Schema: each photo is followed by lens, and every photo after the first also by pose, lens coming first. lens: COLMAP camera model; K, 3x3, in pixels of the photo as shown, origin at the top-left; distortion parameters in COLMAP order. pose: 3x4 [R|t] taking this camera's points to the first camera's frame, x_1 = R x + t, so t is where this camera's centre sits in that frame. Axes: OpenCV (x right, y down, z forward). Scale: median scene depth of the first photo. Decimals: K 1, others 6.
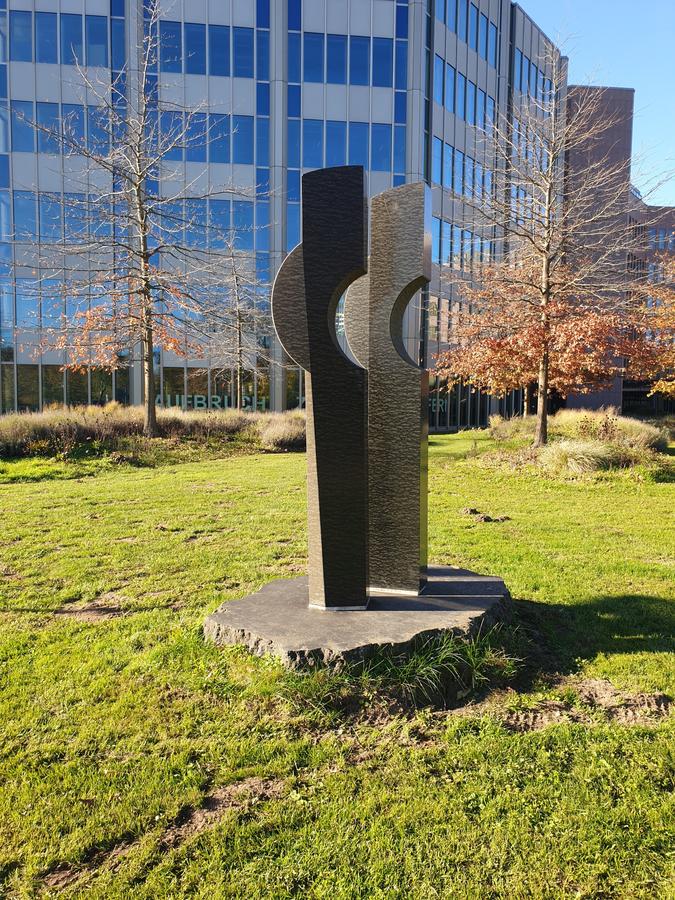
lens RADIAL K [[690.5, 0, 337.7], [0, 690.5, 451.2], [0, 0, 1]] dist [0.032127, -0.002964]
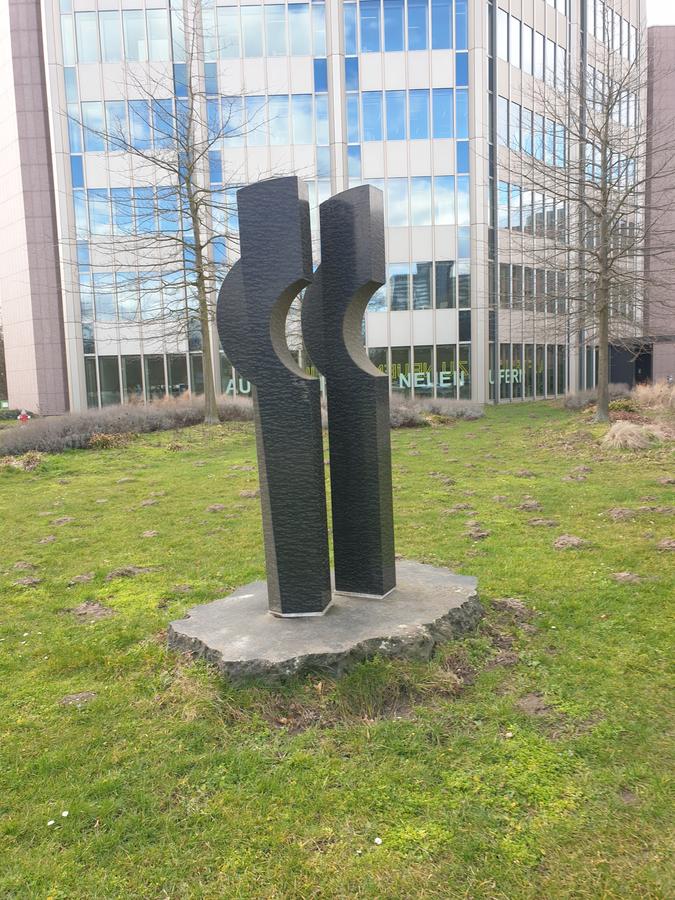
lens RADIAL K [[690.5, 0, 335.7], [0, 690.5, 449.9], [0, 0, 1]] dist [0.032127, -0.002964]
pose [[0.992185, -0.036480, -0.119328, 0.191331], [0.040424, 0.998708, 0.030795, -0.045270], [0.118050, -0.035378, 0.992377, 0.001699]]
